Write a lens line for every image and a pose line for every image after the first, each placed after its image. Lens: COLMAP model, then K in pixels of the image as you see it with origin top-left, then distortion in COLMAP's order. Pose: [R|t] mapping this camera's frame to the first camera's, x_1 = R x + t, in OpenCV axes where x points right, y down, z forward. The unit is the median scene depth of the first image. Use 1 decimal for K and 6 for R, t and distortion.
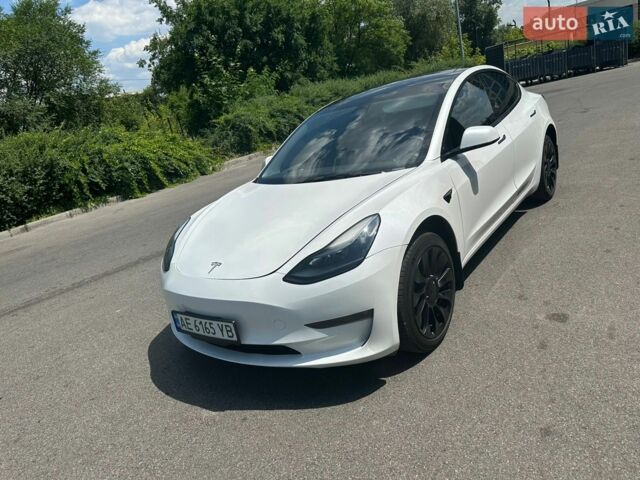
lens RADIAL K [[447.0, 0, 327.0], [0, 447.0, 239.3], [0, 0, 1]] dist [0.053987, -0.060113]
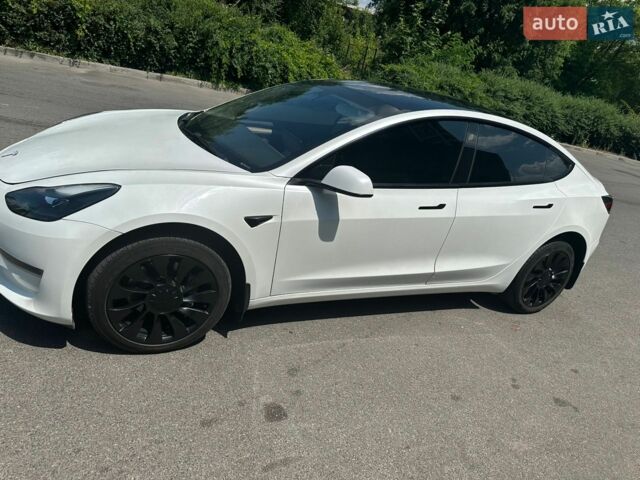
lens RADIAL K [[447.6, 0, 323.0], [0, 447.6, 241.9], [0, 0, 1]] dist [0.057563, -0.083363]
pose [[0.805045, 0.531264, -0.263934, 0.166564], [-0.502857, 0.847189, 0.171478, -0.072671], [0.314702, -0.005326, 0.949176, 0.064989]]
